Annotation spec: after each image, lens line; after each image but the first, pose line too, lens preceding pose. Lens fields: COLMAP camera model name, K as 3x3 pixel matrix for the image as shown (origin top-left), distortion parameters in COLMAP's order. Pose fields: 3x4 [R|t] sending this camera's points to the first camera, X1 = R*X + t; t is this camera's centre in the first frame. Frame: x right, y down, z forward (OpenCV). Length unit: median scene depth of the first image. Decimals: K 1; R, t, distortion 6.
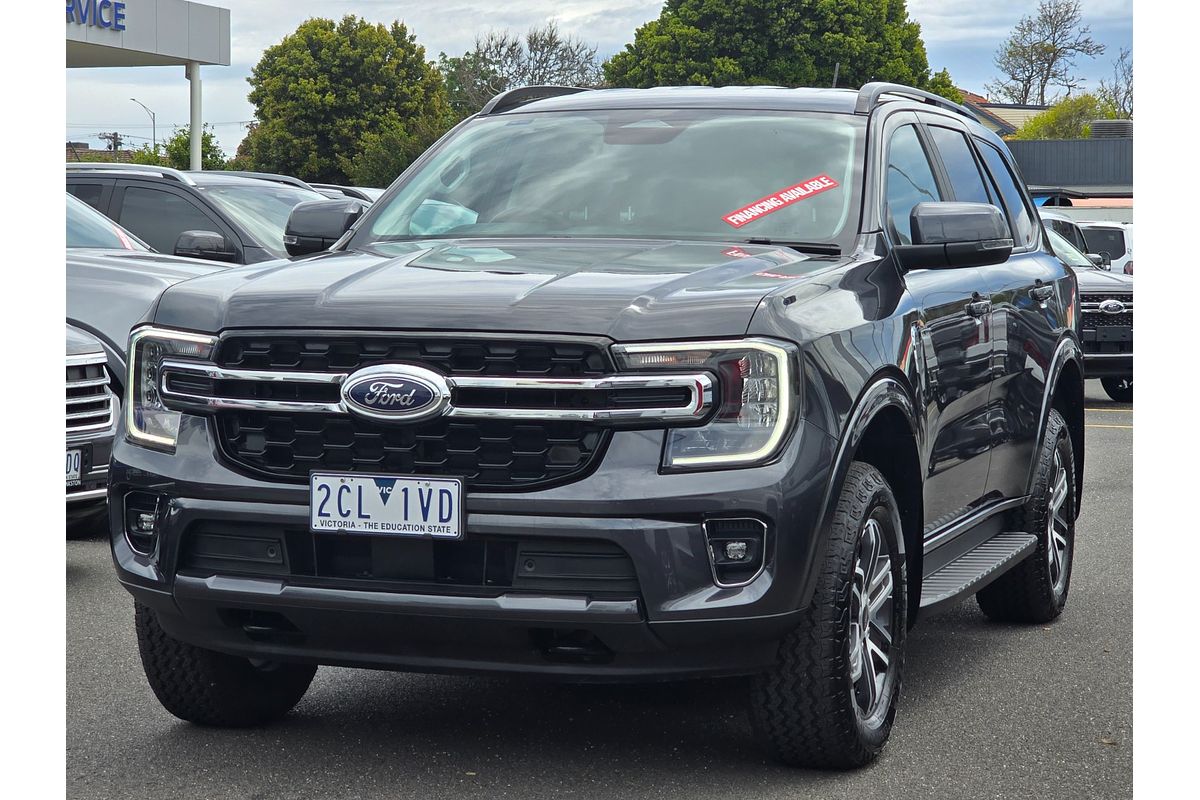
lens RADIAL K [[2596.5, 0, 593.4], [0, 2596.5, 365.5], [0, 0, 1]] dist [-1.091165, 21.092299]
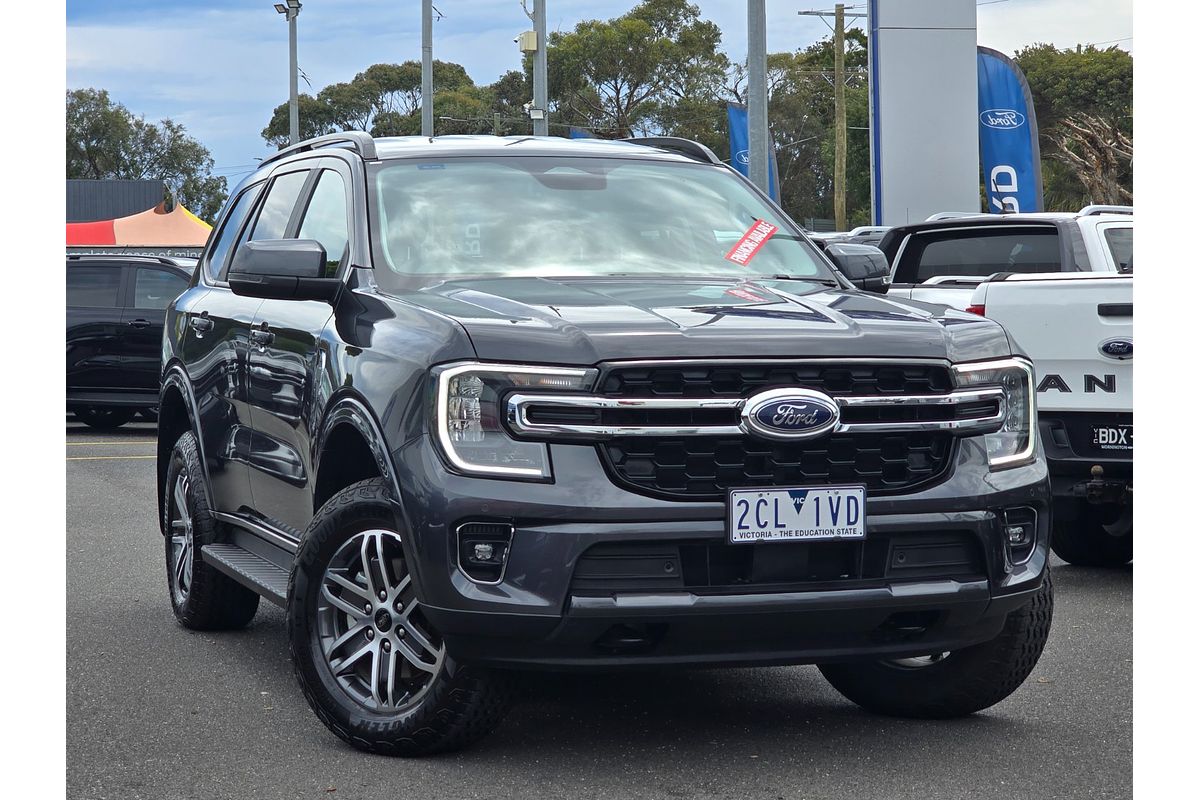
lens RADIAL K [[2596.5, 0, 593.4], [0, 2596.5, 365.5], [0, 0, 1]] dist [-1.091165, 21.092299]
pose [[0.788621, -0.022707, 0.614460, -0.834580], [0.031016, 0.999515, -0.002871, -0.009825], [-0.614097, 0.021323, 0.788943, 0.171138]]
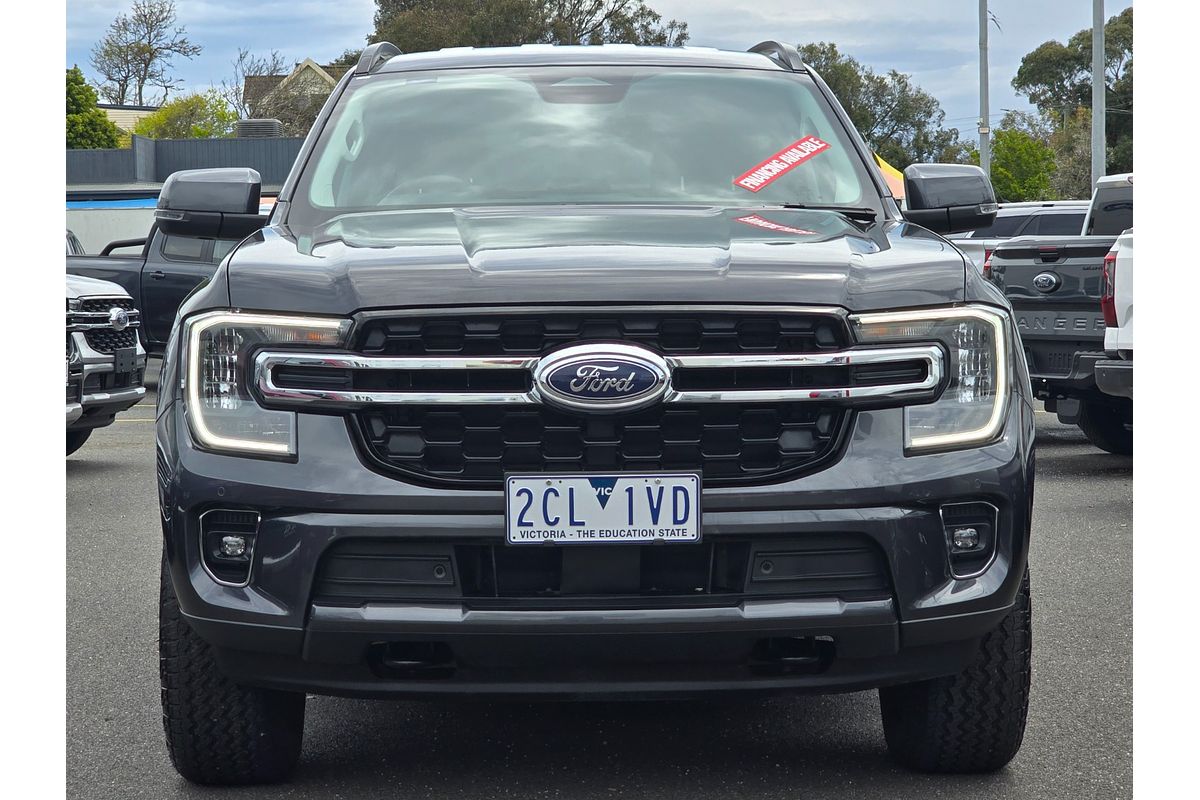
lens RADIAL K [[2596.5, 0, 593.4], [0, 2596.5, 365.5], [0, 0, 1]] dist [-1.091165, 21.092299]
pose [[0.936636, -0.030506, 0.348974, -0.382092], [0.030654, 0.999517, 0.005099, 0.002108], [-0.348961, 0.005921, 0.937119, 0.194021]]
